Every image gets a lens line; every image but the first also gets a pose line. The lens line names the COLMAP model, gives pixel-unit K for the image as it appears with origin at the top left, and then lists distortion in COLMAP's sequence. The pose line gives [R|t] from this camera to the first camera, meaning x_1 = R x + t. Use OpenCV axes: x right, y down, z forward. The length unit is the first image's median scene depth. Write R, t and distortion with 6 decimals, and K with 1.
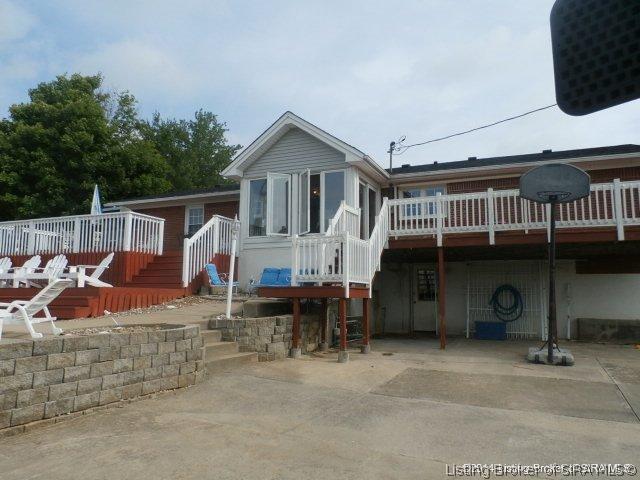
lens RADIAL K [[471.7, 0, 320.0], [0, 471.7, 240.0], [0, 0, 1]] dist [0.024517, 0.003338]
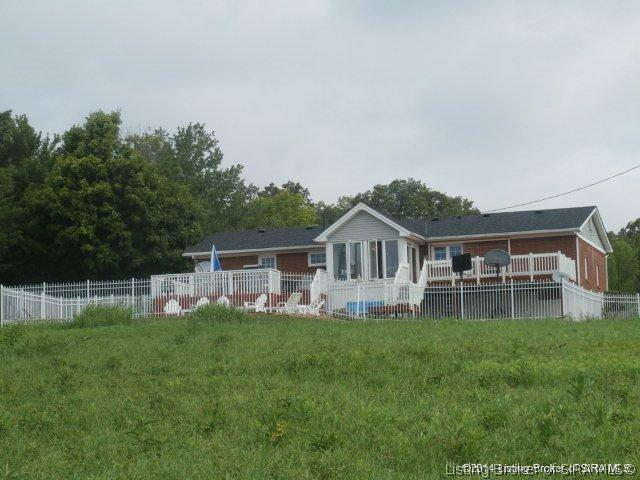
lens RADIAL K [[986.2, 0, 320.0], [0, 986.2, 240.0], [0, 0, 1]] dist [0.014341, 0.024192]
pose [[0.998613, -0.025342, 0.046155, -0.332262], [0.026658, 0.999249, -0.028112, -0.051804], [-0.045408, 0.029303, 0.998539, -2.116107]]
